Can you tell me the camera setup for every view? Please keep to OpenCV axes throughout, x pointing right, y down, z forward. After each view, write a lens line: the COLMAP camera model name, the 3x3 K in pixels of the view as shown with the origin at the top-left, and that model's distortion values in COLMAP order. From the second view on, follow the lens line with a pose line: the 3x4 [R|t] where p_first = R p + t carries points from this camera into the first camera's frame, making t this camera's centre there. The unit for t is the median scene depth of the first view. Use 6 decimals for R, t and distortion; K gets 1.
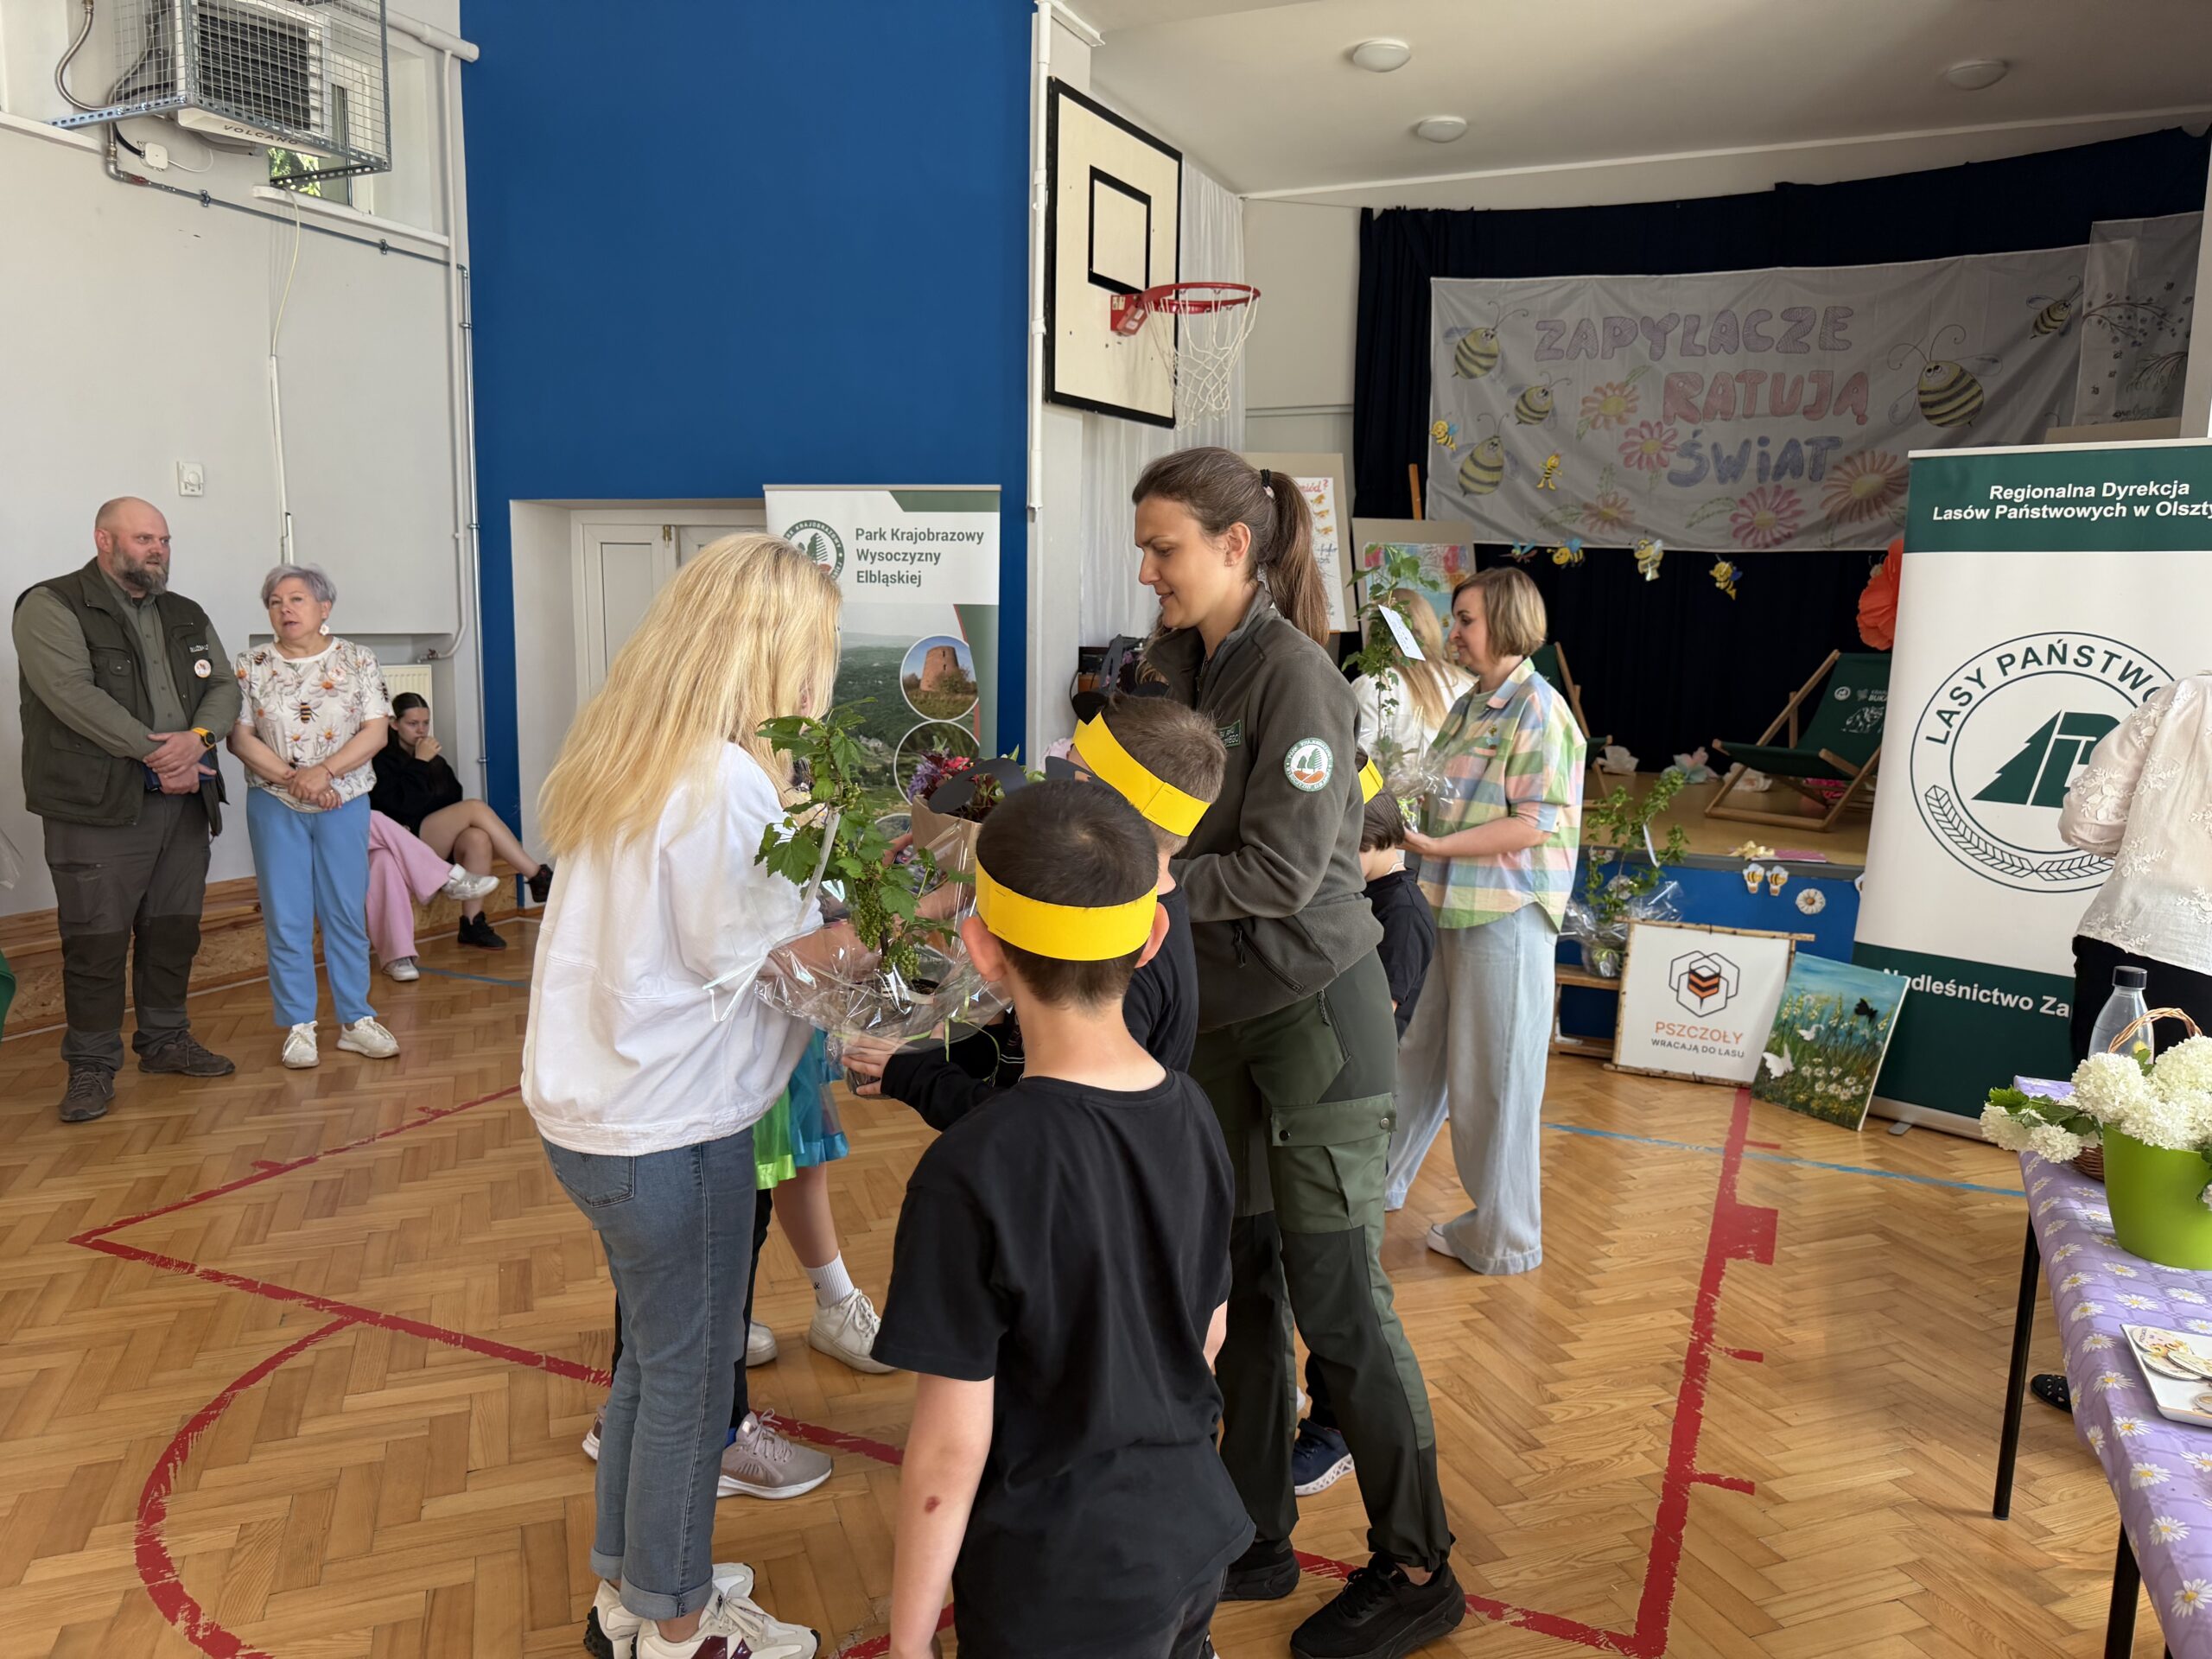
lens RADIAL K [[1526.4, 0, 1134.2], [0, 1526.4, 845.7], [0, 0, 1]] dist [0.028794, -0.038332]
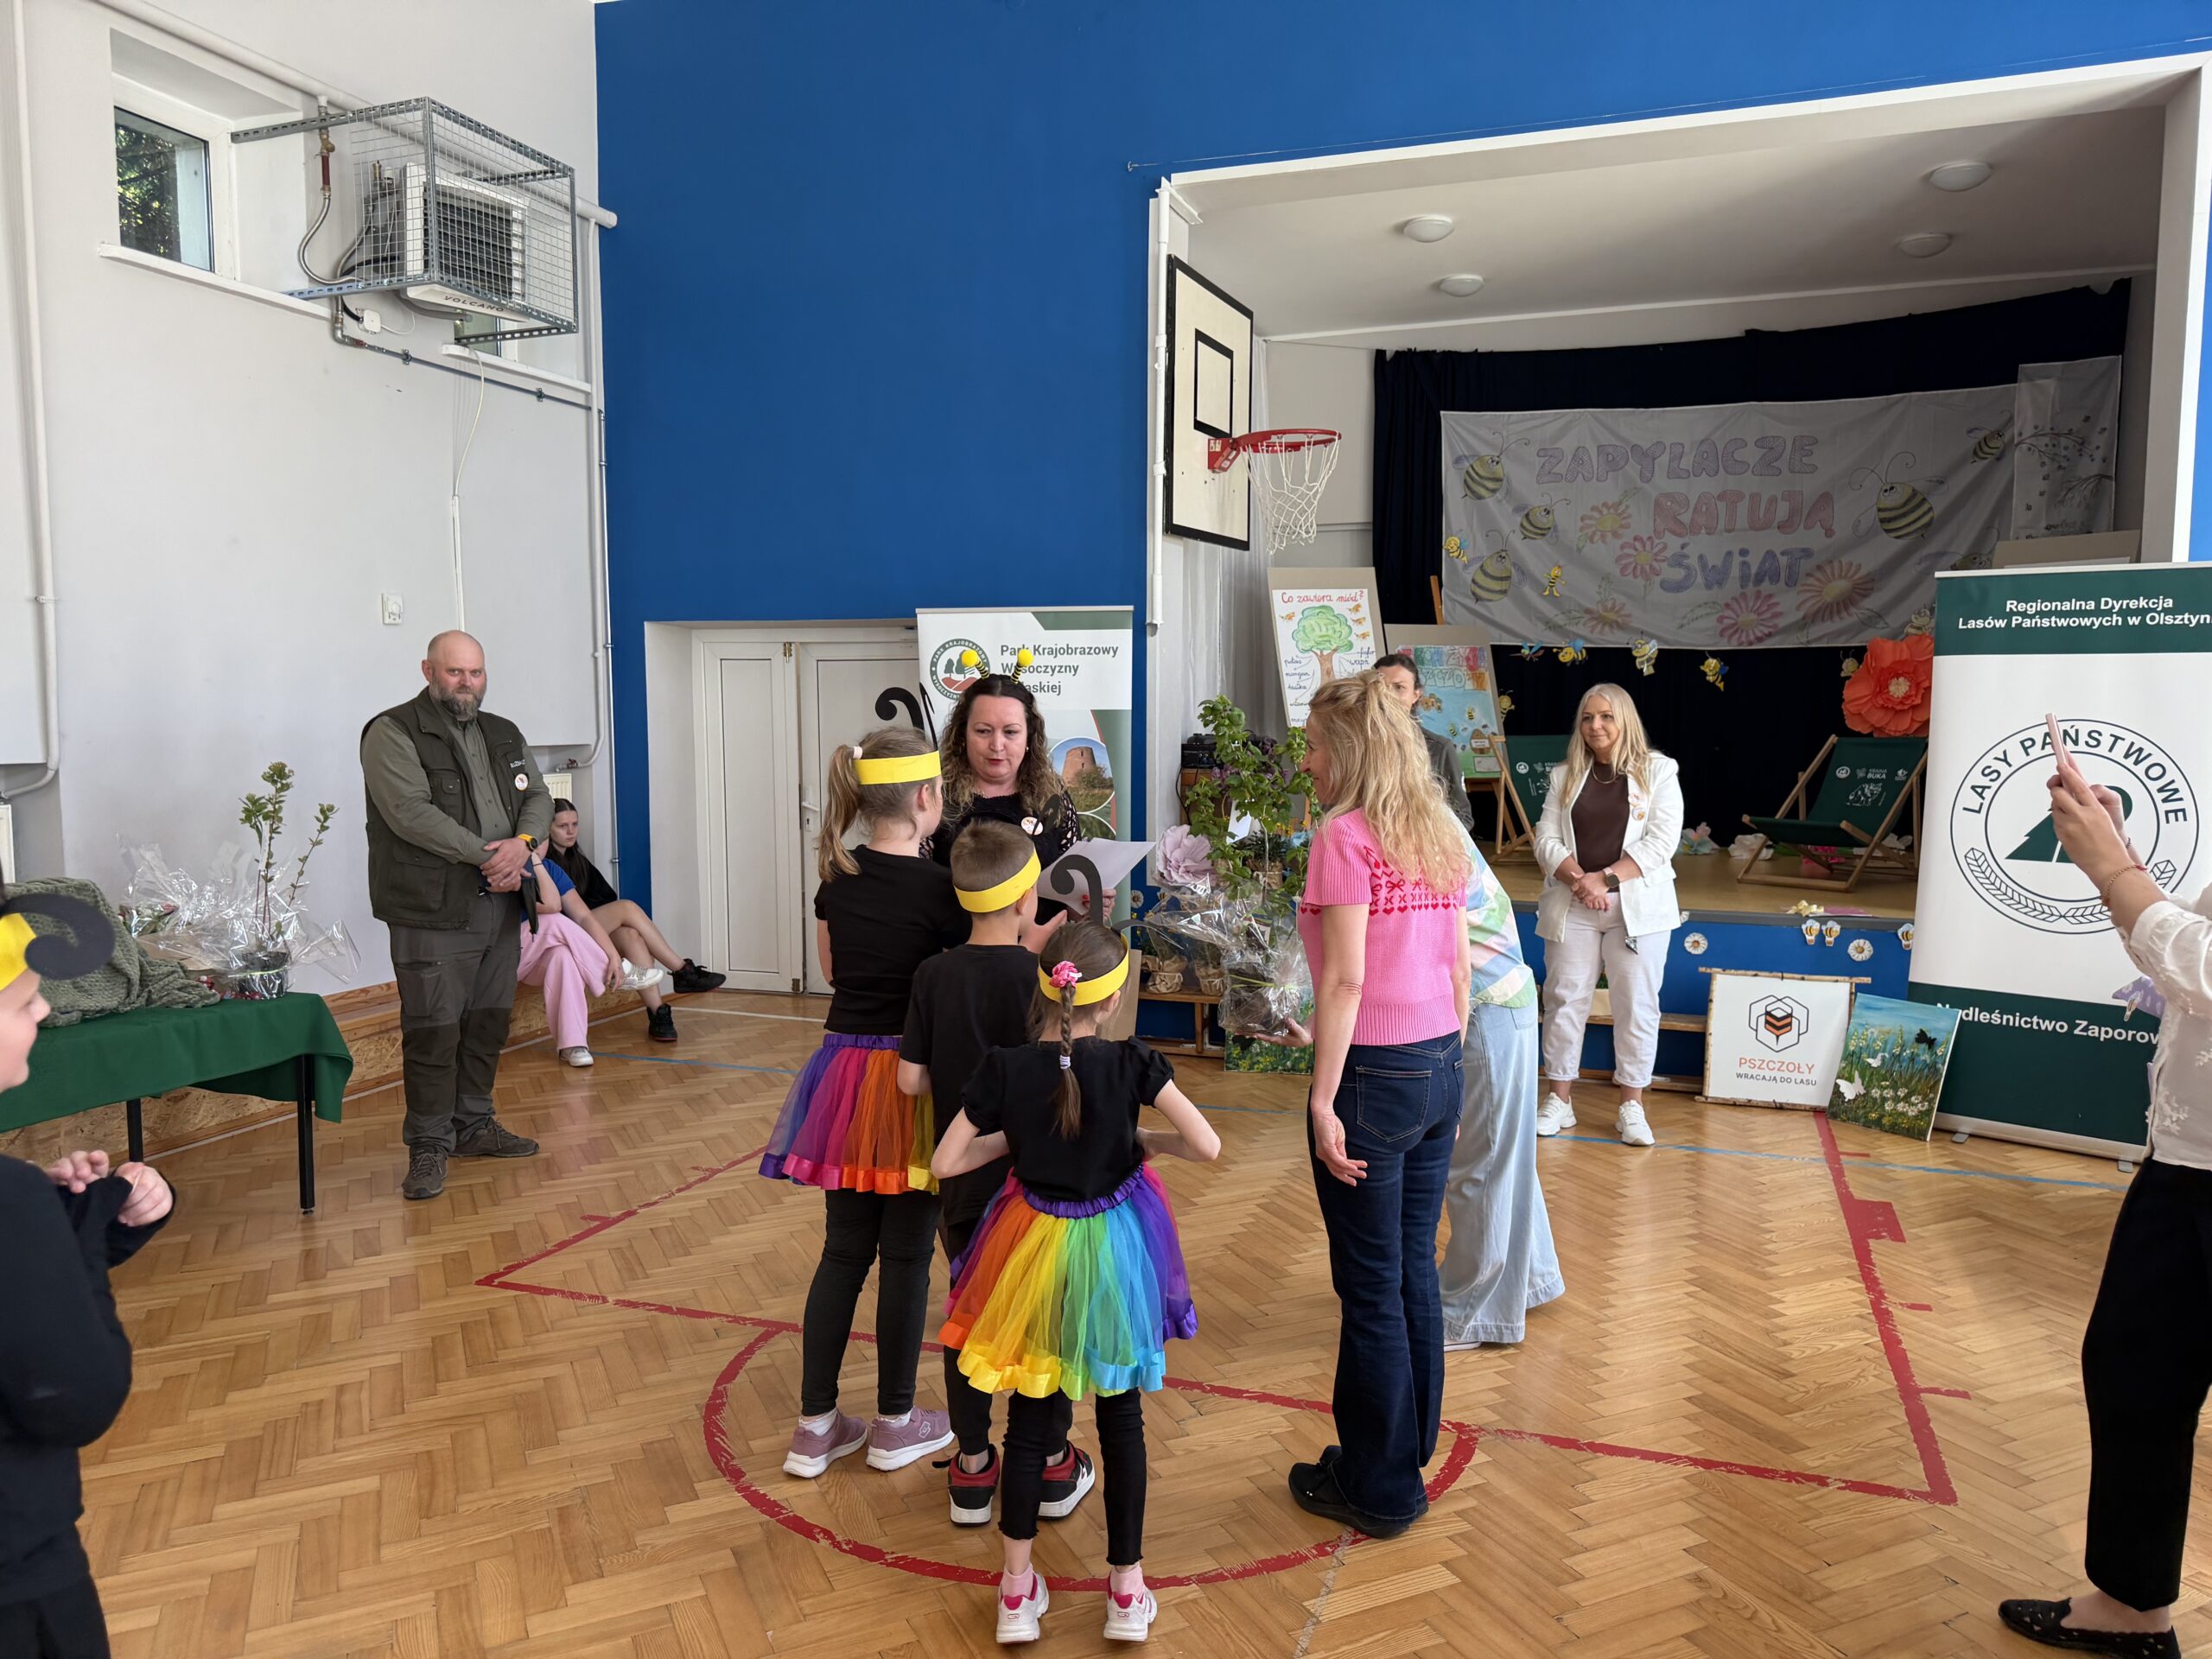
lens RADIAL K [[1526.4, 0, 1122.0], [0, 1526.4, 858.8], [0, 0, 1]] dist [0.028794, -0.038332]
pose [[0.997240, -0.025175, 0.069851, -0.163663], [0.028655, 0.998374, -0.049269, 0.006620], [-0.068497, 0.051135, 0.996340, -0.107728]]
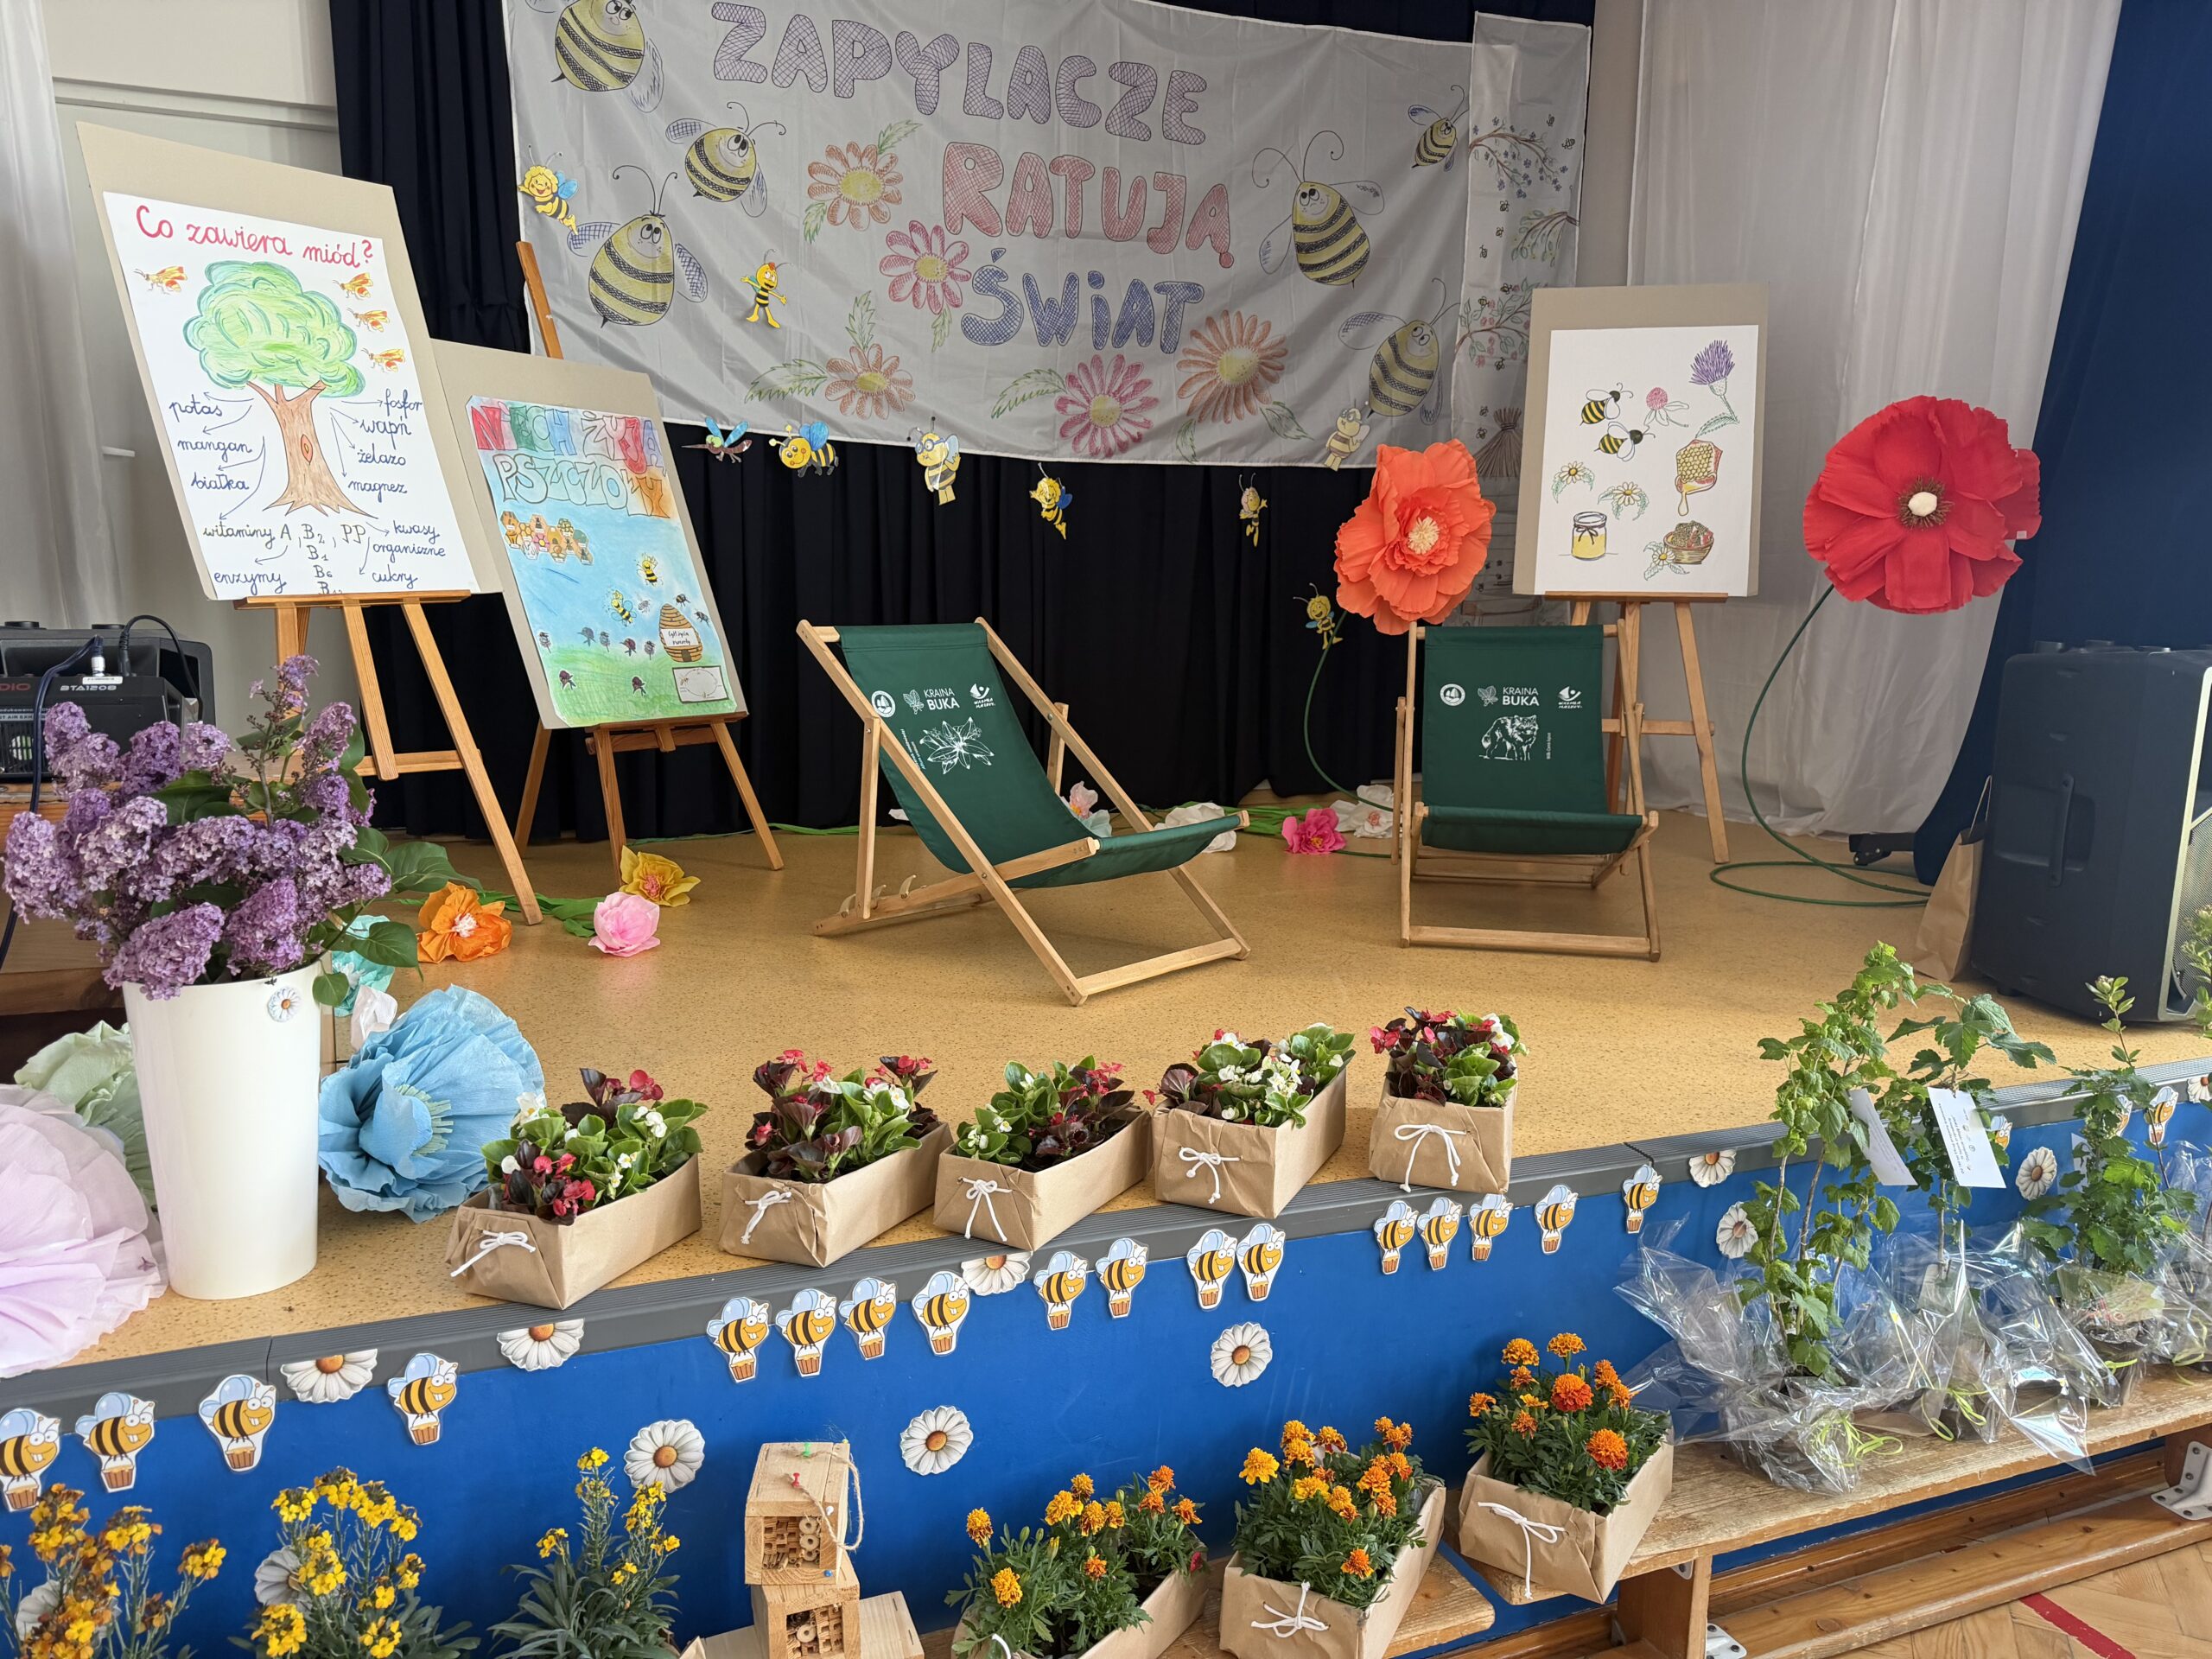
lens RADIAL K [[1526.4, 0, 1014.9], [0, 1526.4, 846.5], [0, 0, 1]] dist [0.028794, -0.038332]
pose [[0.724898, -0.120394, 0.678254, -0.069042], [0.101496, 0.992529, 0.067705, -0.101831], [-0.681338, 0.019761, 0.731702, 0.707460]]
